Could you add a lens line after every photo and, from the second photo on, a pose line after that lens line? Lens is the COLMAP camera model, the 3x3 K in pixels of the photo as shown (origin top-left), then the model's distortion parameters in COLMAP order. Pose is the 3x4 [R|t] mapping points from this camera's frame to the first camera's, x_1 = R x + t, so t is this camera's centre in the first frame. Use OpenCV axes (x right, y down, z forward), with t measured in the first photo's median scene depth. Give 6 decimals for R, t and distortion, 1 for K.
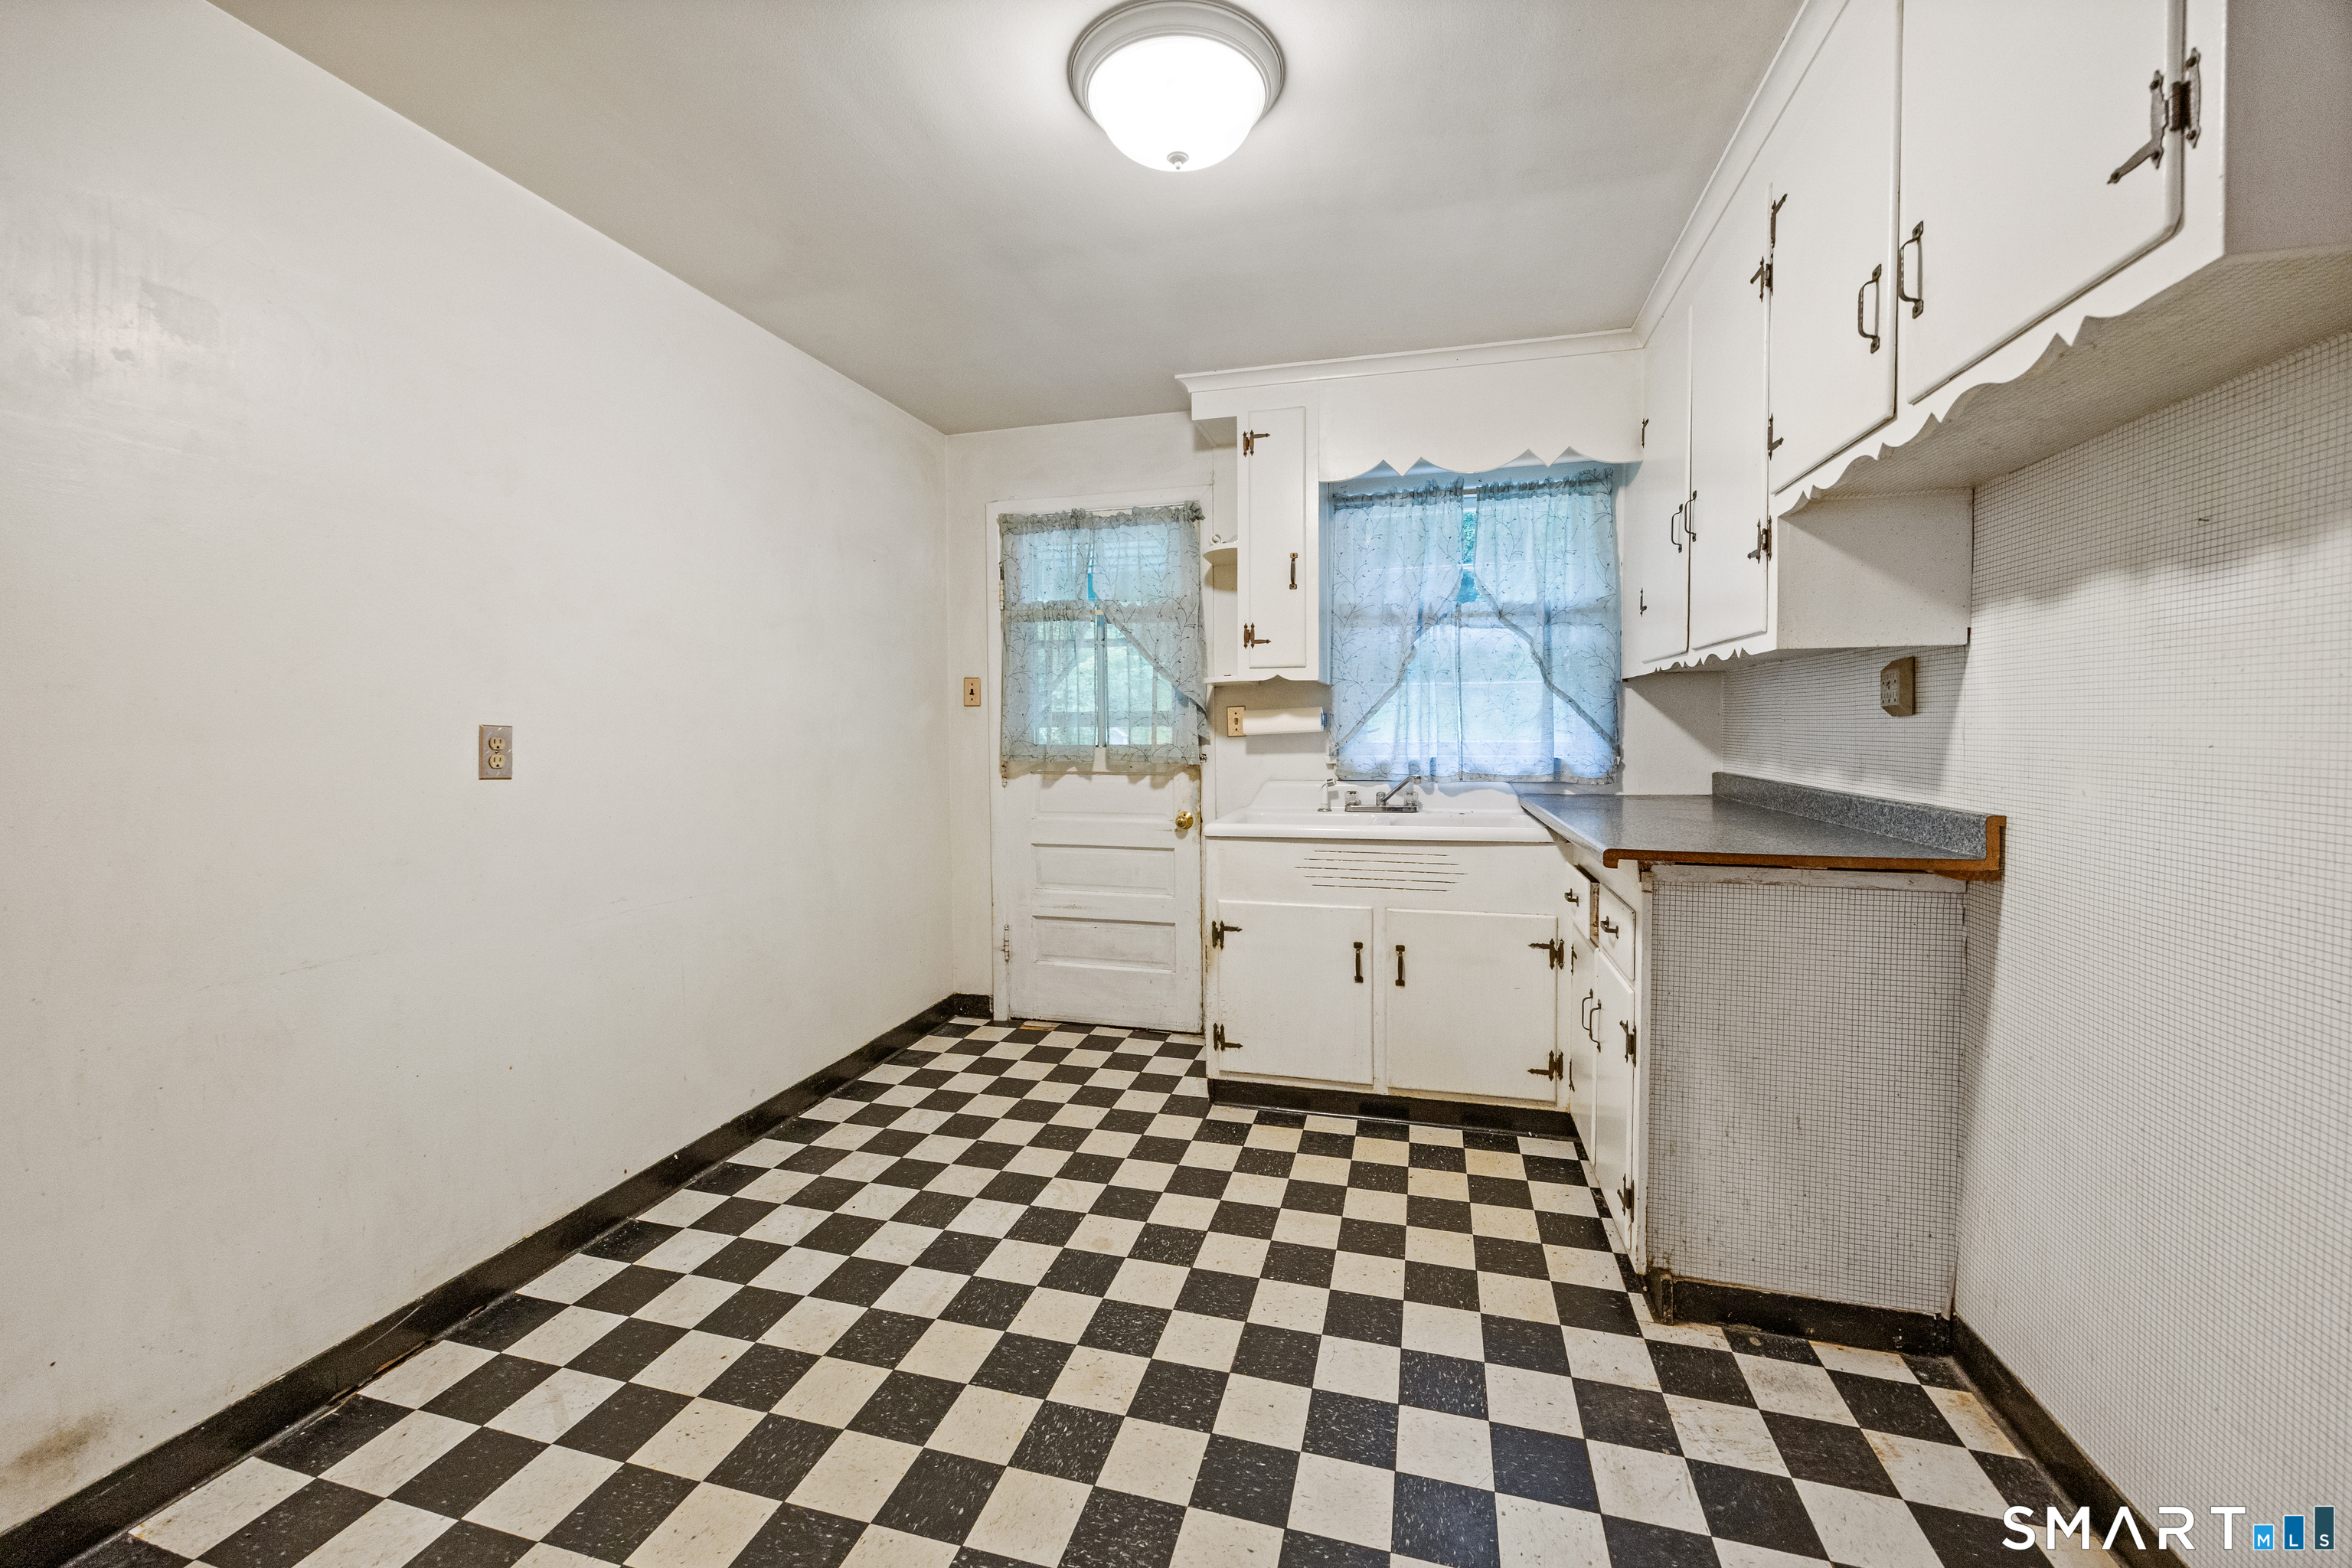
lens RADIAL K [[940.2, 0, 1171.6], [0, 940.2, 753.9], [0, 0, 1]] dist [-0.000276, -0.000099]
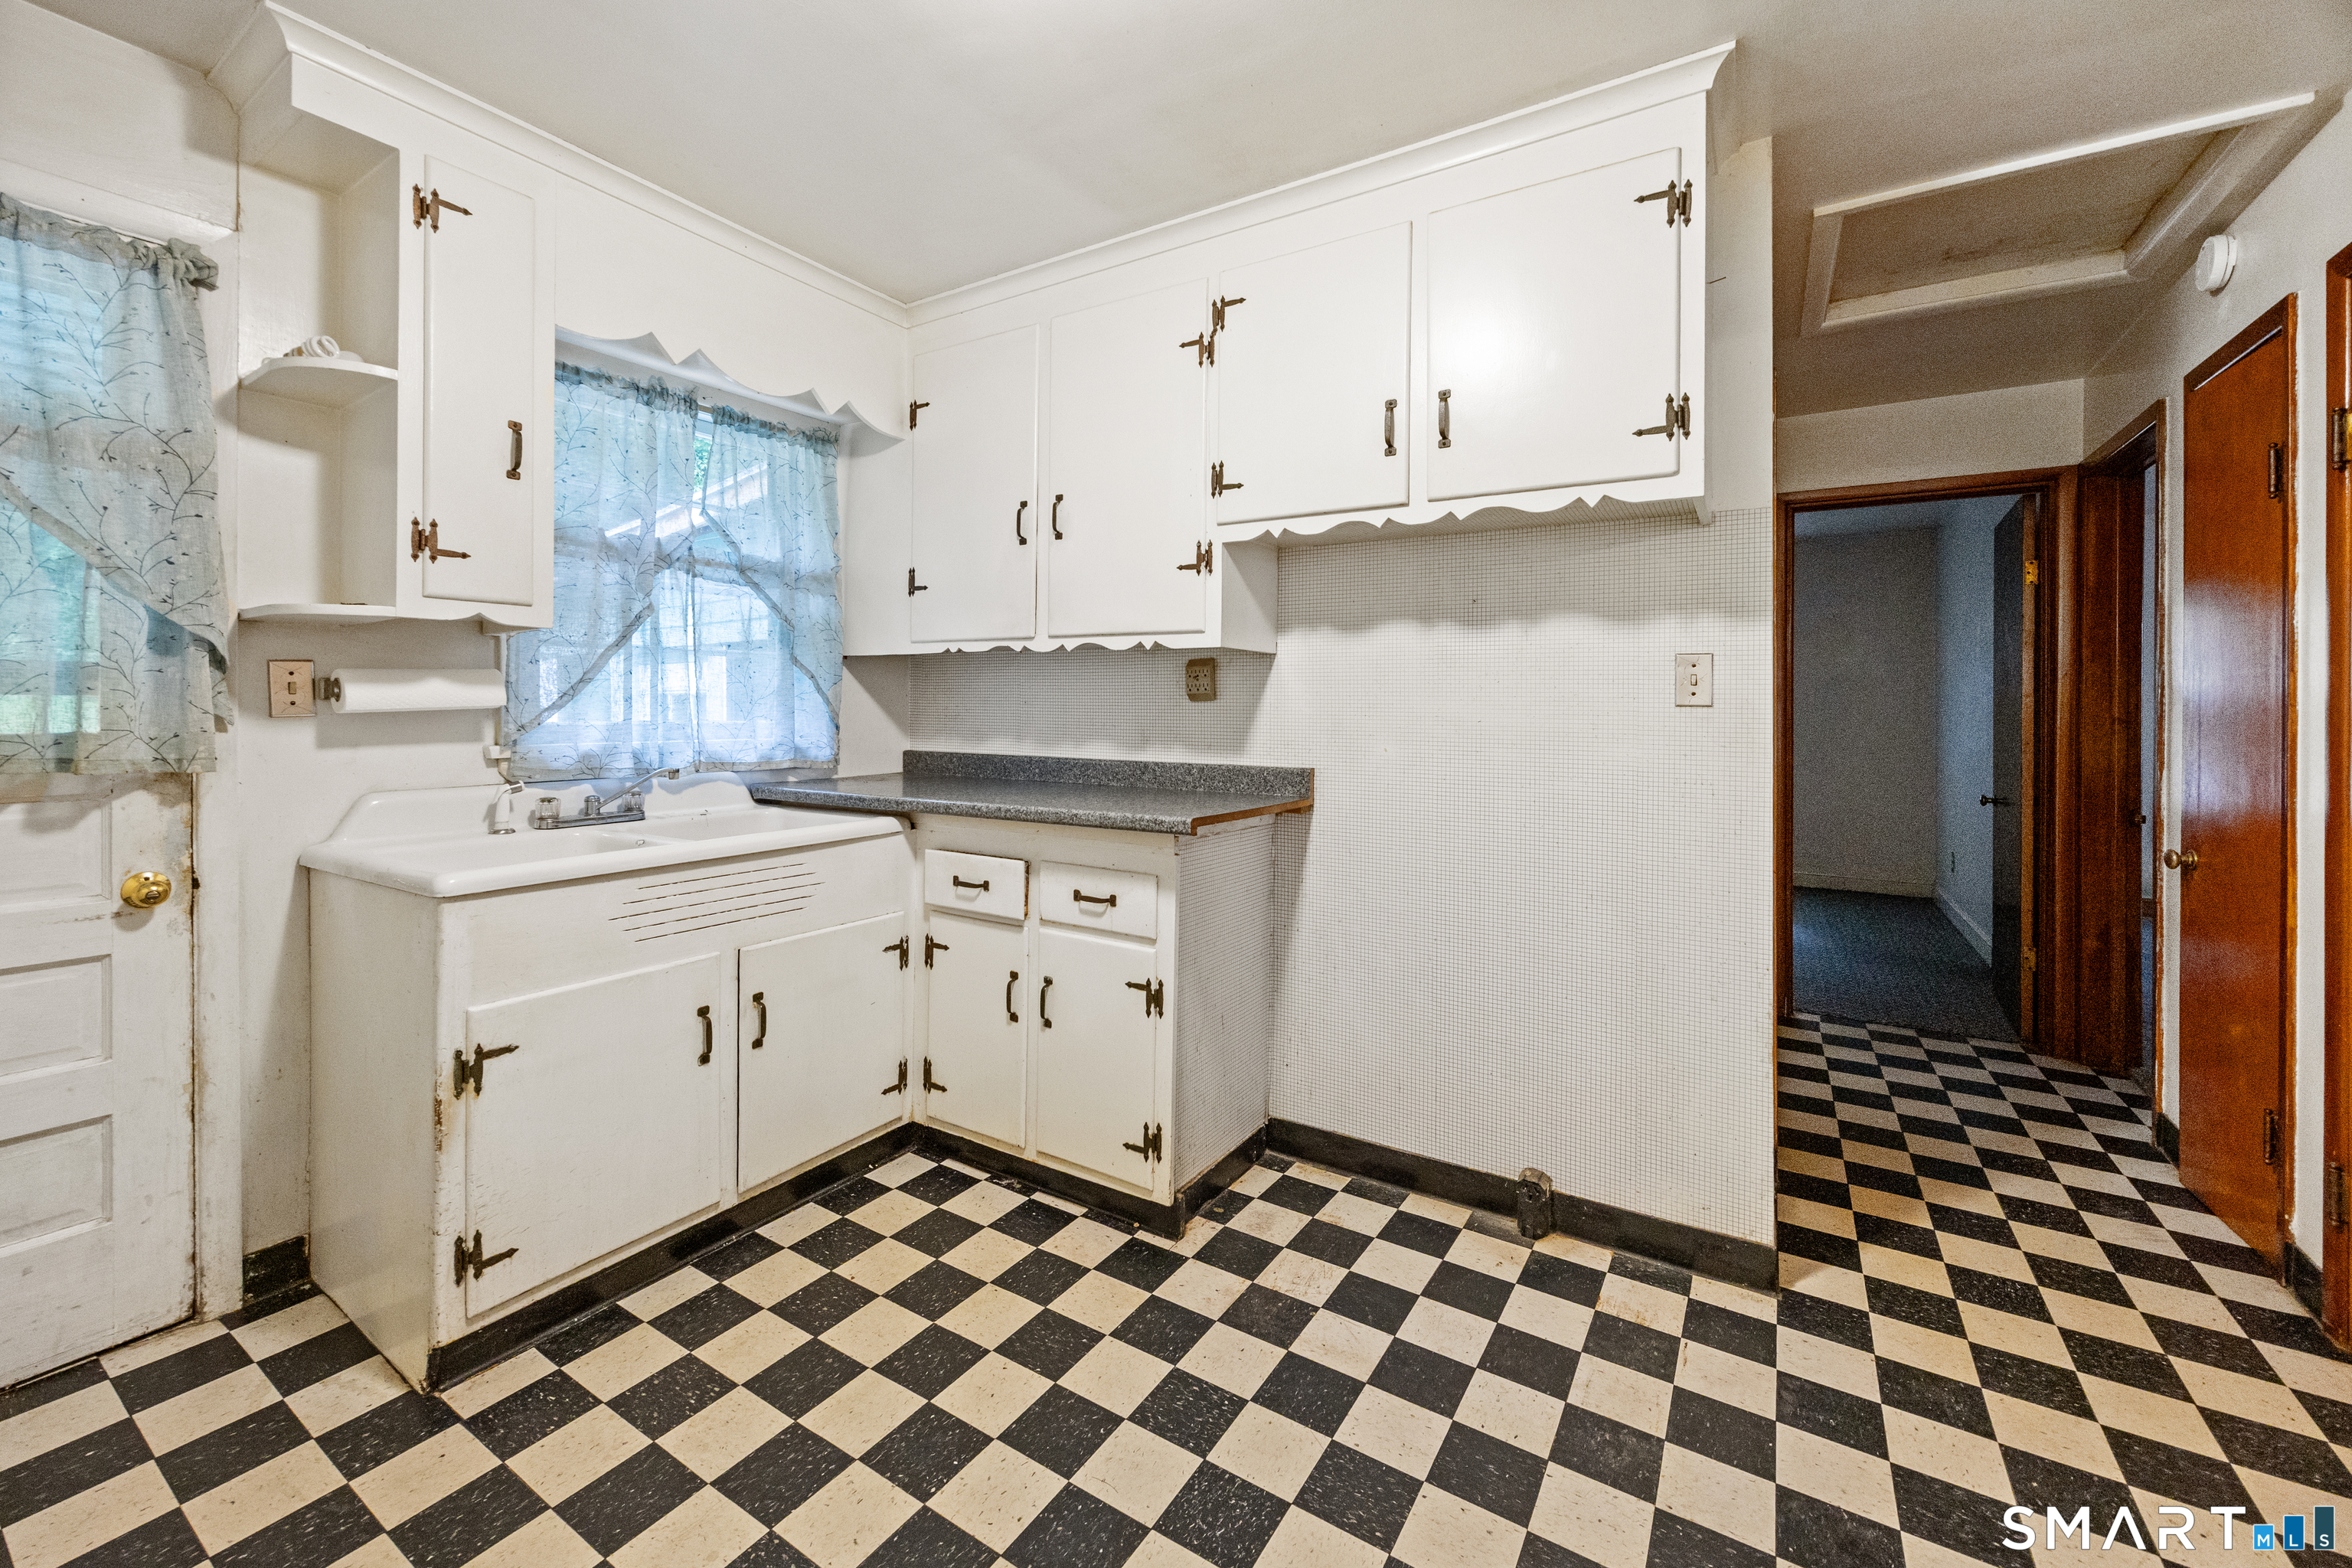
lens RADIAL K [[942.2, 0, 1173.7], [0, 942.2, 709.1], [0, 0, 1]] dist [0.000193, 0.000199]
pose [[0.293159, 0.006170, 0.956044, -0.336614], [0.017129, 0.999785, -0.011705, -0.008518], [-0.955910, 0.019807, 0.292990, 0.399541]]
